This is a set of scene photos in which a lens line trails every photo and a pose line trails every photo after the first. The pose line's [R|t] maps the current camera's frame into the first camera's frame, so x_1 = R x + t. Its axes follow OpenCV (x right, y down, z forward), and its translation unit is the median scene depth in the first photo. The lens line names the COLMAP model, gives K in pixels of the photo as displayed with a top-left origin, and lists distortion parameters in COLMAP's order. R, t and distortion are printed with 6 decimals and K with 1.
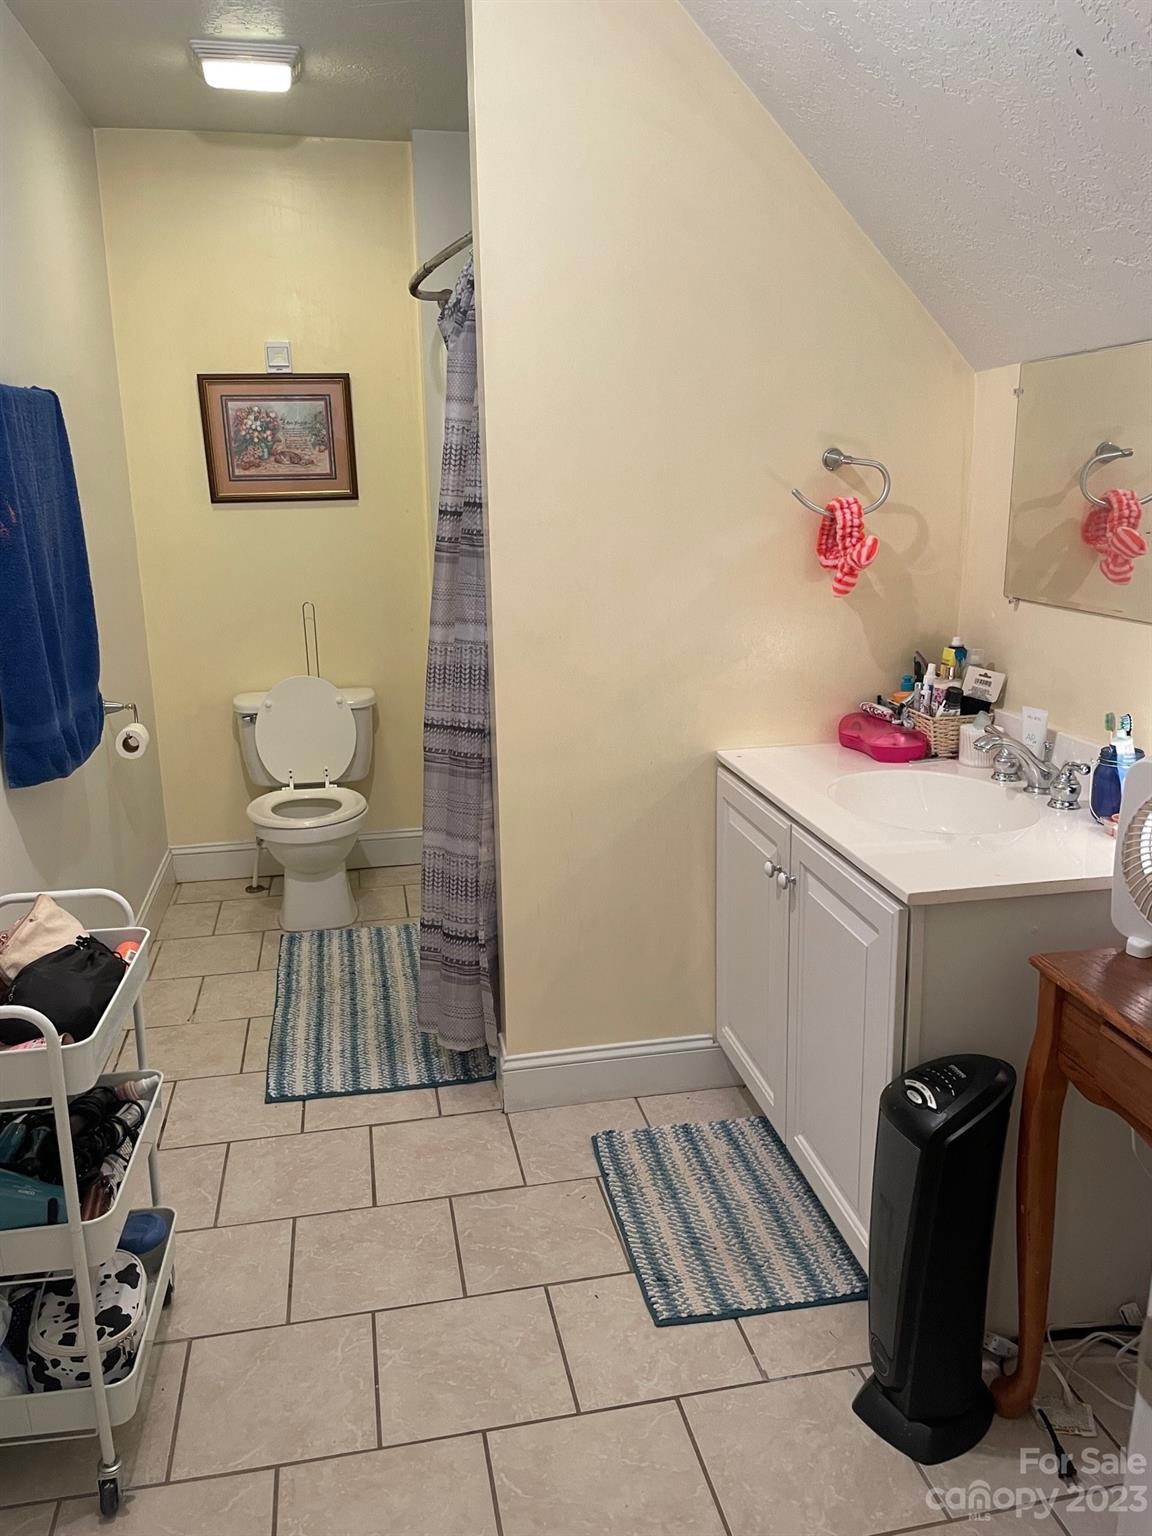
lens RADIAL K [[1174.8, 0, 577.2], [0, 1174.8, 759.1], [0, 0, 1]] dist [0.099735, -0.133145]
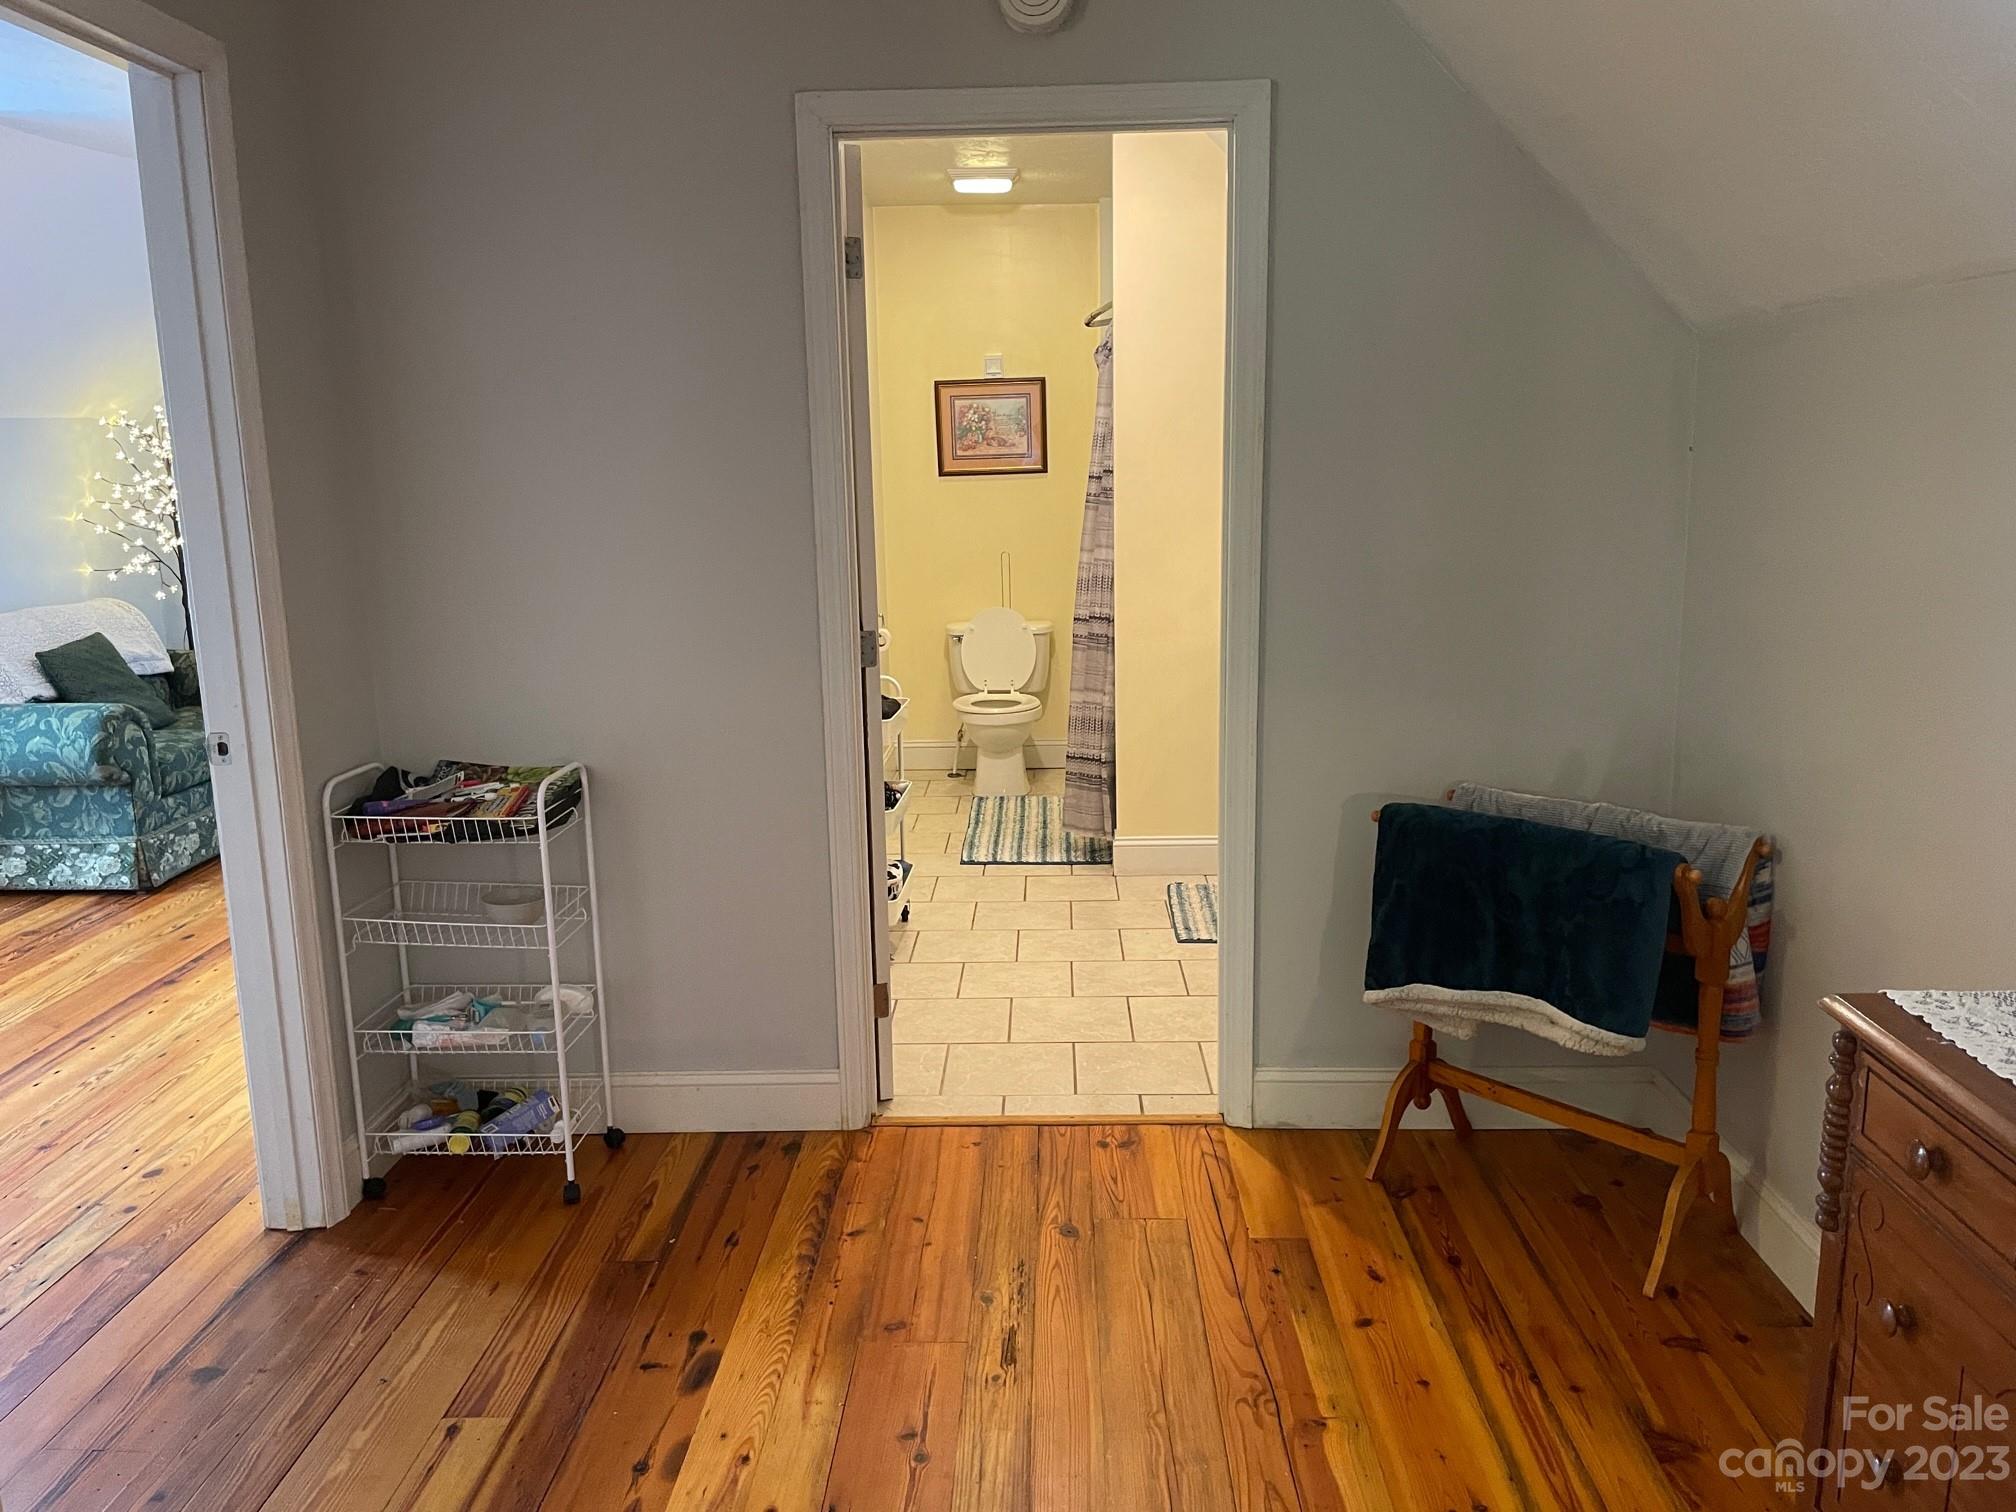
lens RADIAL K [[1514.0, 0, 1019.0], [0, 1514.0, 758.7], [0, 0, 1]] dist [0.091583, -0.126645]
pose [[0.975878, 0.040154, -0.214593, 0.217076], [-0.048612, 0.998229, -0.034280, 0.212540], [0.212836, 0.043885, 0.976102, -0.864700]]
